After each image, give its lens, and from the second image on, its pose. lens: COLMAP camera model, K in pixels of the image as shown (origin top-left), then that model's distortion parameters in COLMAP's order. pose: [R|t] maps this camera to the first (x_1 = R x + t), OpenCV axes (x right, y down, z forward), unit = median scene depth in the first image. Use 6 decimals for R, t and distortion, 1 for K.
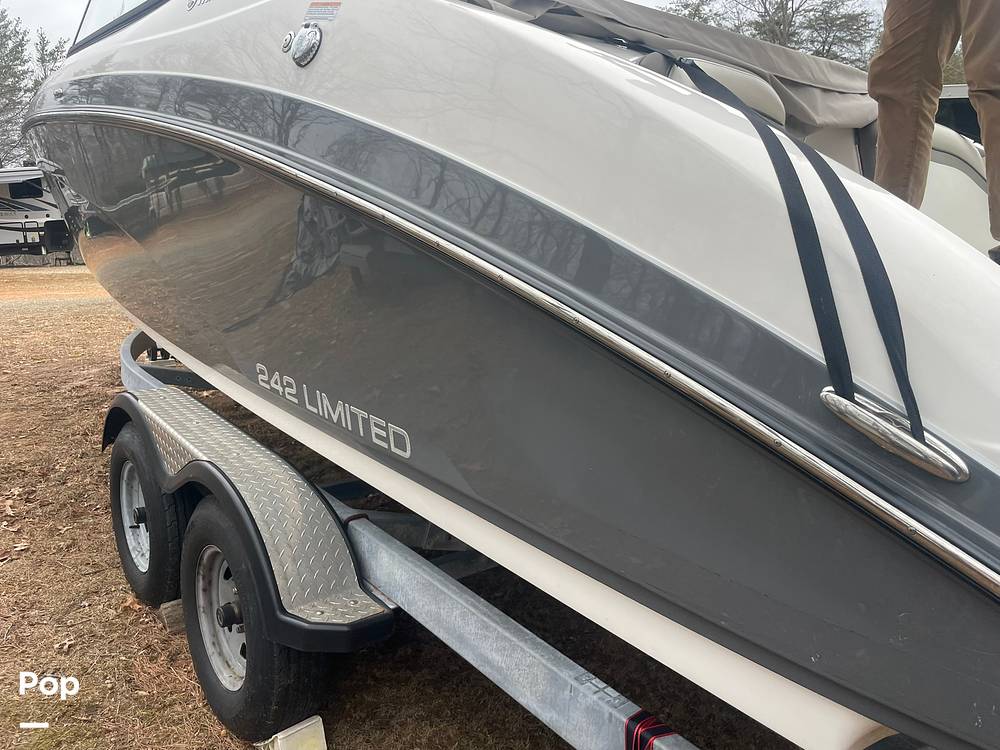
lens RADIAL K [[761.3, 0, 503.3], [0, 761.3, 367.0], [0, 0, 1]] dist [0.089530, -0.121630]
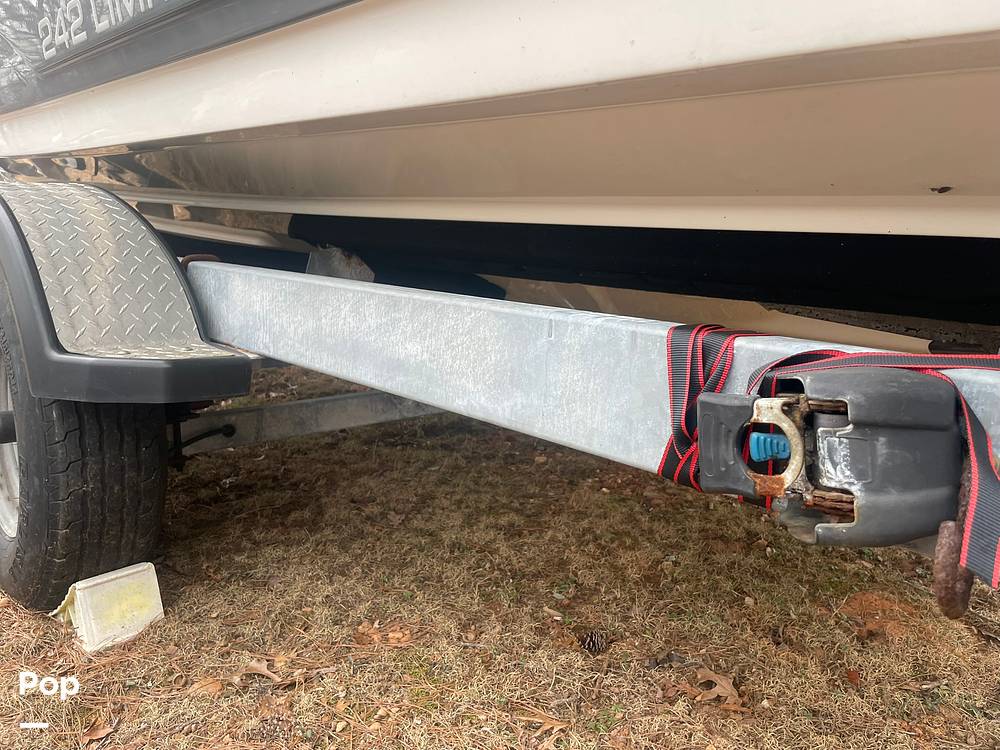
lens RADIAL K [[761.2, 0, 490.0], [0, 761.2, 366.6], [0, 0, 1]] dist [0.092760, -0.128461]
pose [[0.997789, -0.030212, 0.059194, 0.011764], [0.031895, 0.999107, -0.027696, 0.337639], [-0.058304, 0.029523, 0.997862, 0.360337]]
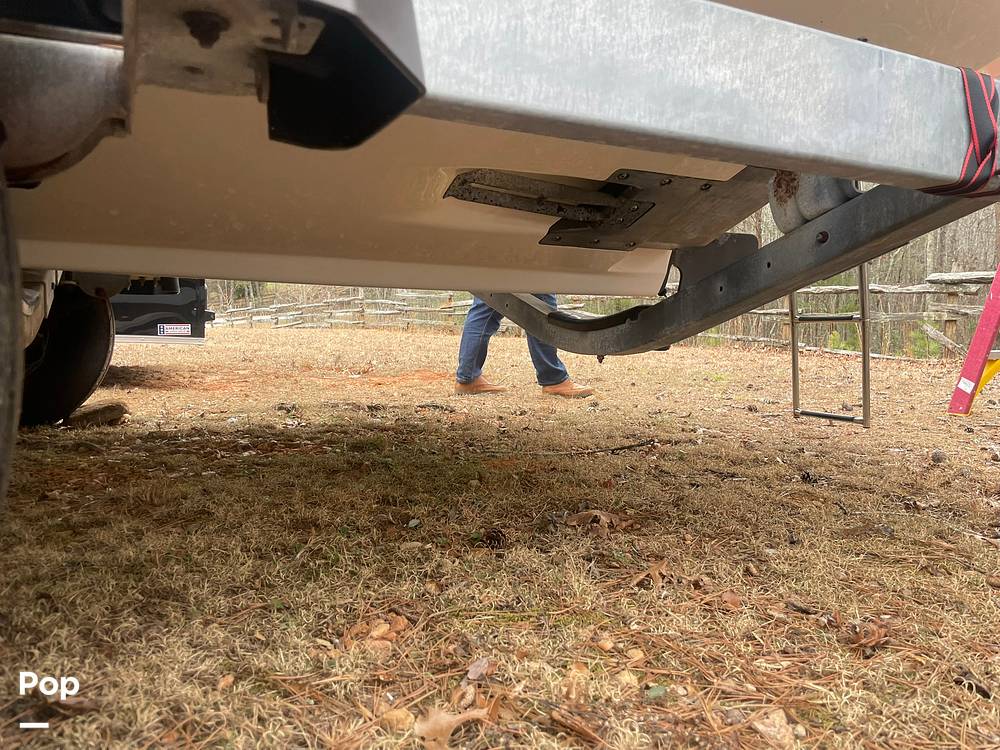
lens RADIAL K [[767.5, 0, 496.3], [0, 767.5, 386.3], [0, 0, 1]] dist [0.083358, -0.129320]
pose [[0.234638, -0.112318, 0.965572, -0.402500], [0.199887, 0.977651, 0.065150, 0.411557], [-0.951310, 0.177718, 0.251845, 0.861199]]
